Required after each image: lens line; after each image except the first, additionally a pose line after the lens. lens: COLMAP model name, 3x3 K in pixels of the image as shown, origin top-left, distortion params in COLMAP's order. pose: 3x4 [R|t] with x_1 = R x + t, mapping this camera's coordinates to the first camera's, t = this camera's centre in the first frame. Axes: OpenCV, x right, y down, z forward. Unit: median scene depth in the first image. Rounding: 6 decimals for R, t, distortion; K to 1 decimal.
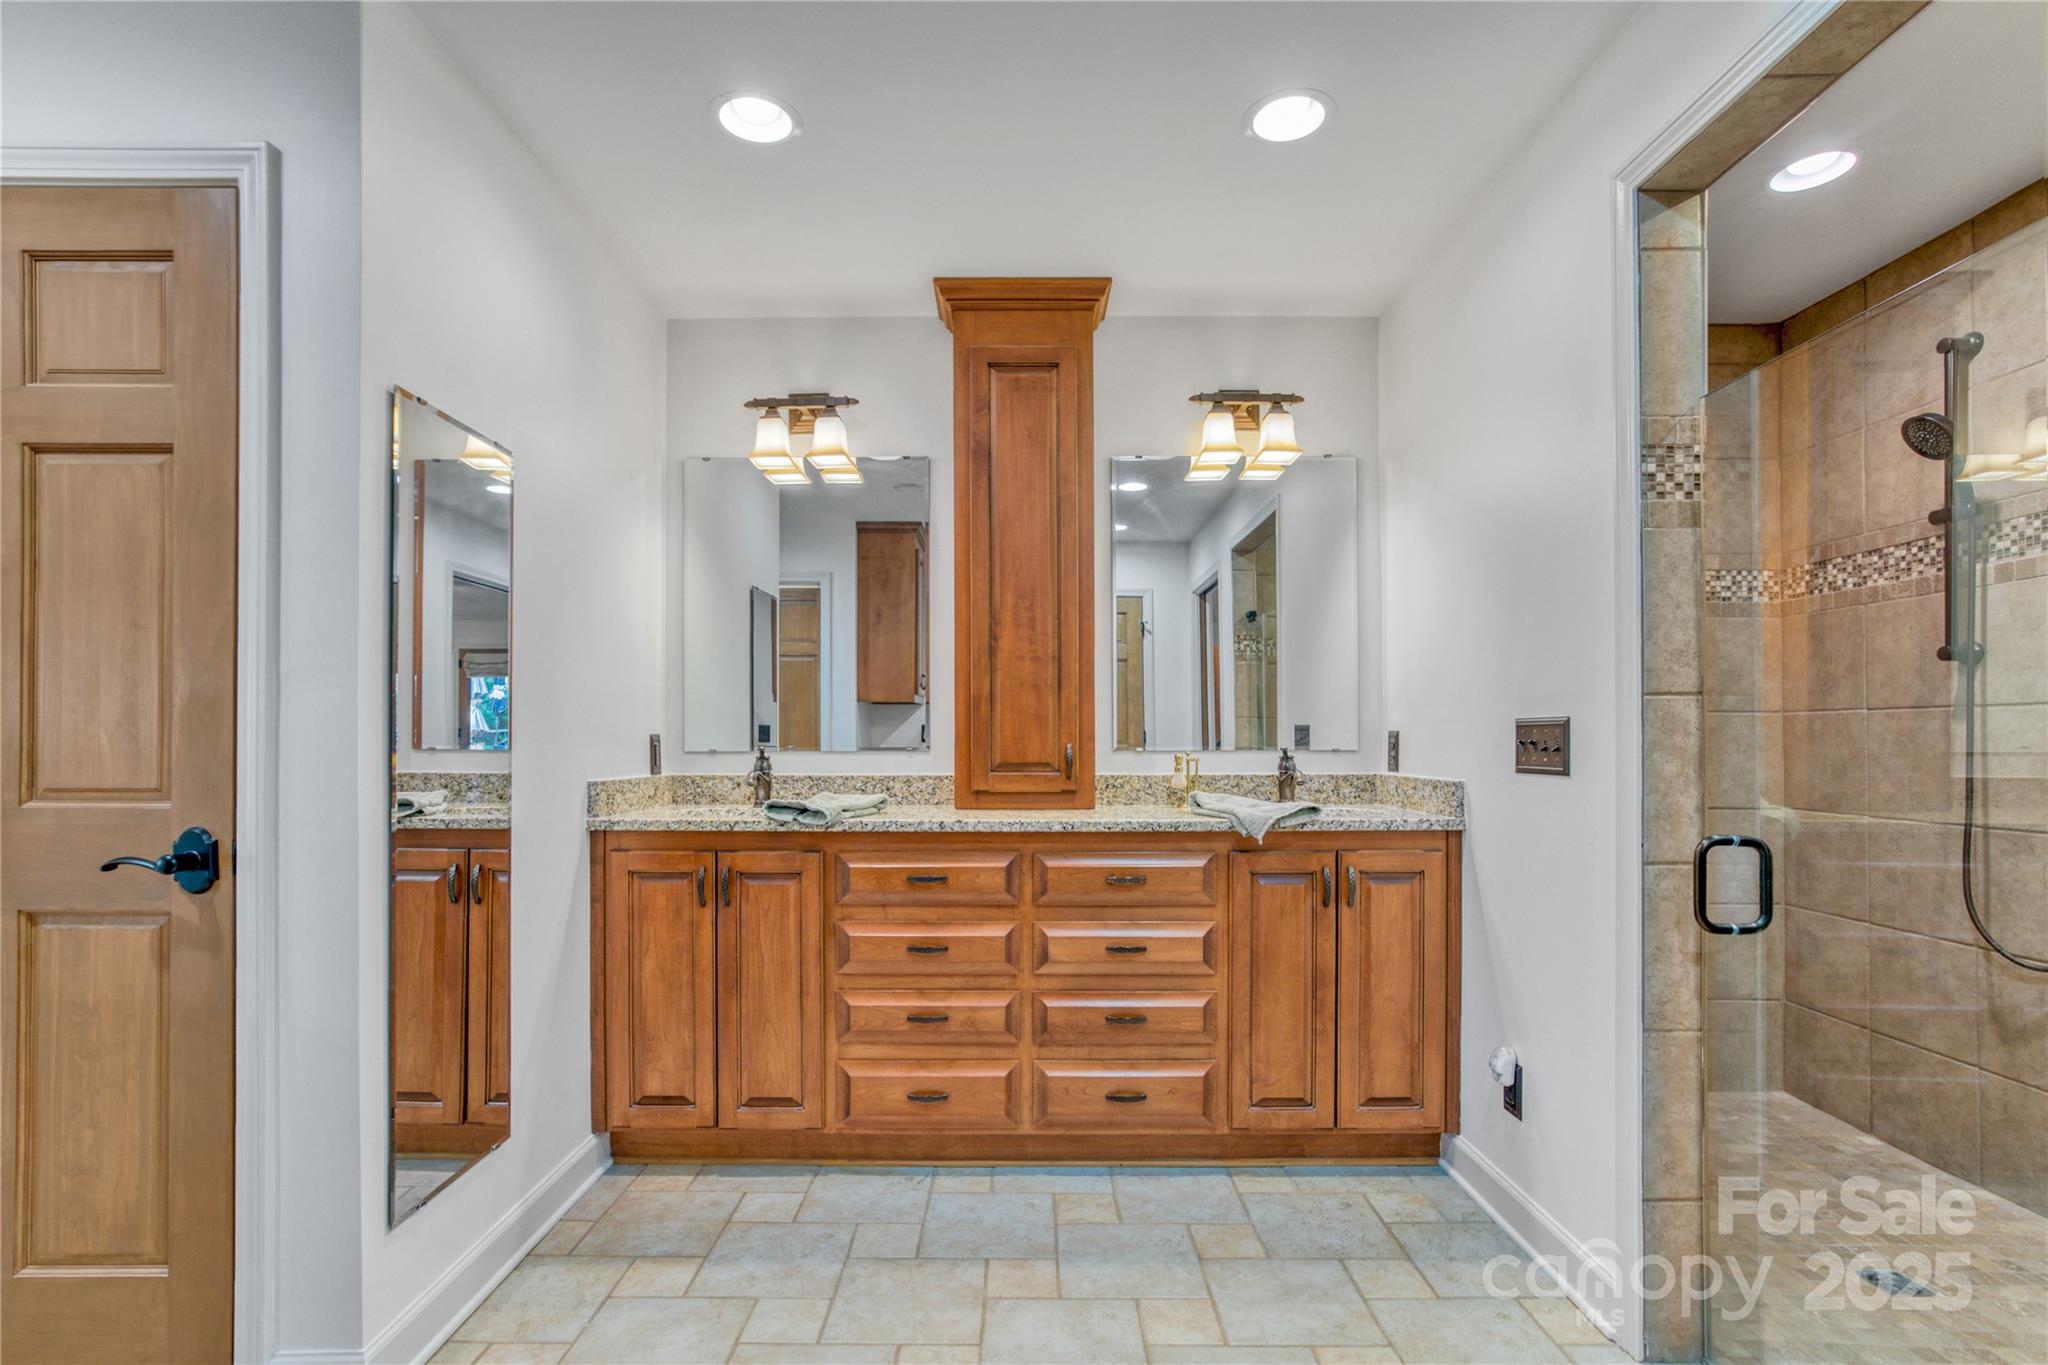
lens RADIAL K [[946.6, 0, 1021.5], [0, 946.6, 729.9], [0, 0, 1]] dist [-0.038469, 0.017563]
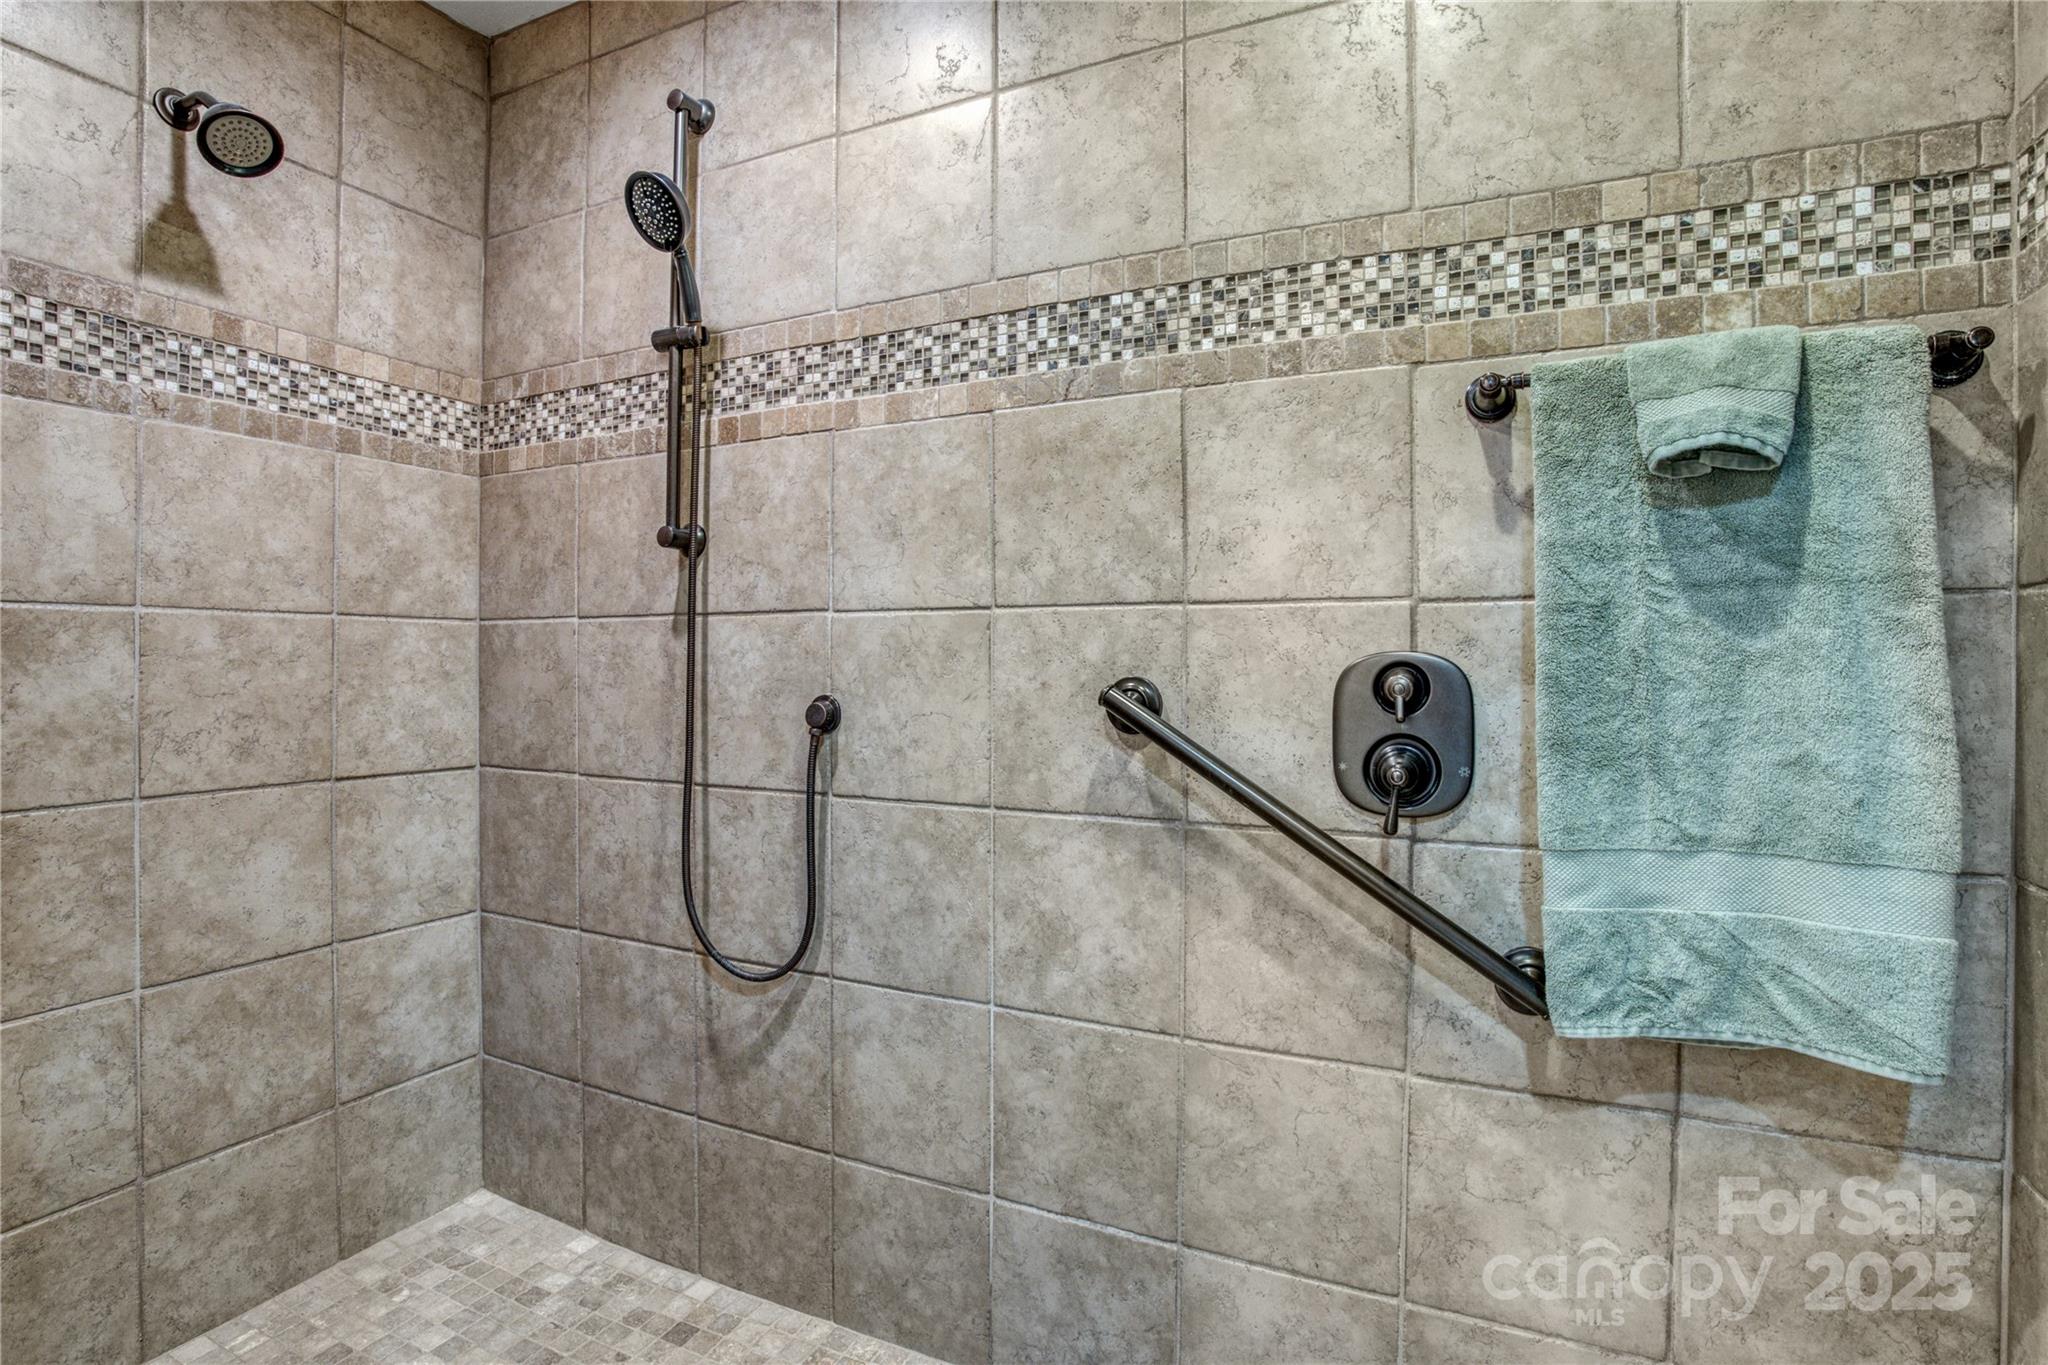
lens RADIAL K [[989.3, 0, 1017.1], [0, 989.3, 644.8], [0, 0, 1]] dist [-0.047007, -0.000135]
pose [[0.426922, 0.012554, 0.904201, 0.425204], [-0.008180, 0.999916, -0.010020, 0.002397], [-0.904251, -0.003118, 0.426989, 0.427993]]
